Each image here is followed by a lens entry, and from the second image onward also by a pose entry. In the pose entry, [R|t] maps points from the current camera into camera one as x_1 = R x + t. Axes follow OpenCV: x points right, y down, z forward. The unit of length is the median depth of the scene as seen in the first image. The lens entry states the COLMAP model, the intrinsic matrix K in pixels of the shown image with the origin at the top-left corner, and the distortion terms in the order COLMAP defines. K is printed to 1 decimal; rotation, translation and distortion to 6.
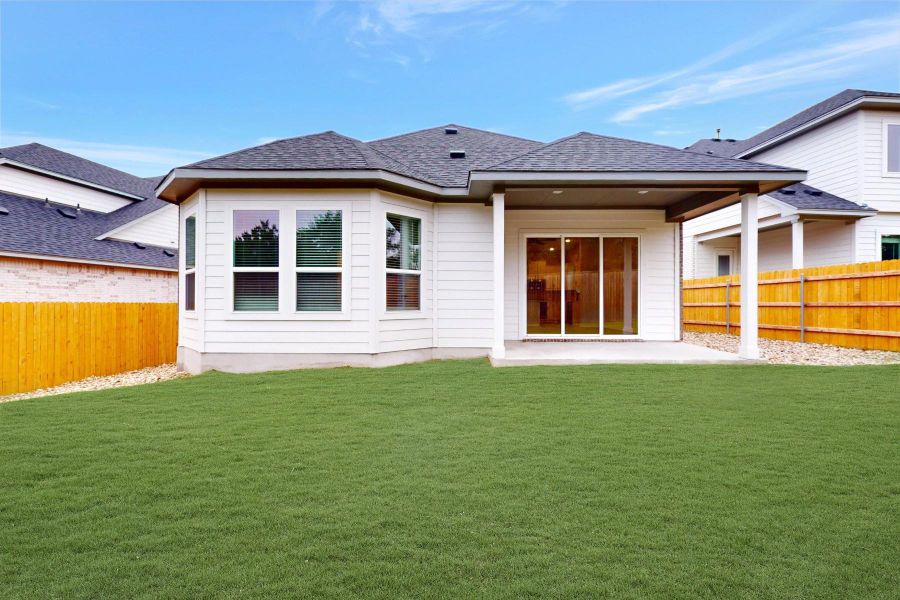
lens RADIAL K [[385.7, 0, 450.0], [0, 385.7, 300.0], [0, 0, 1]] dist [0.000220, 0.000058]
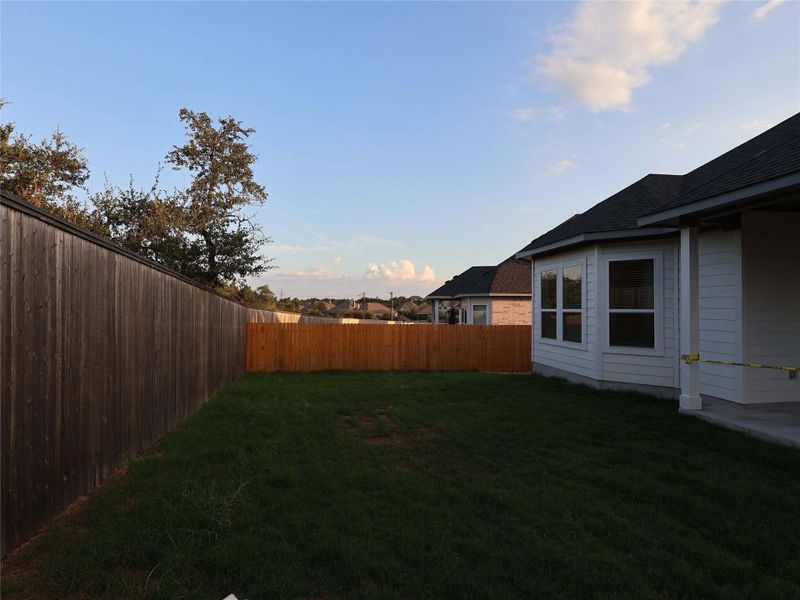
lens RADIAL K [[418.5, 0, 400.0], [0, 418.5, 300.0], [0, 0, 1]] dist [-0.002707, -0.000801]
pose [[0.158288, -0.024510, -0.987089, 0.763672], [-0.004463, 0.999664, -0.025538, -0.057729], [0.987383, 0.008447, 0.158126, 0.131742]]
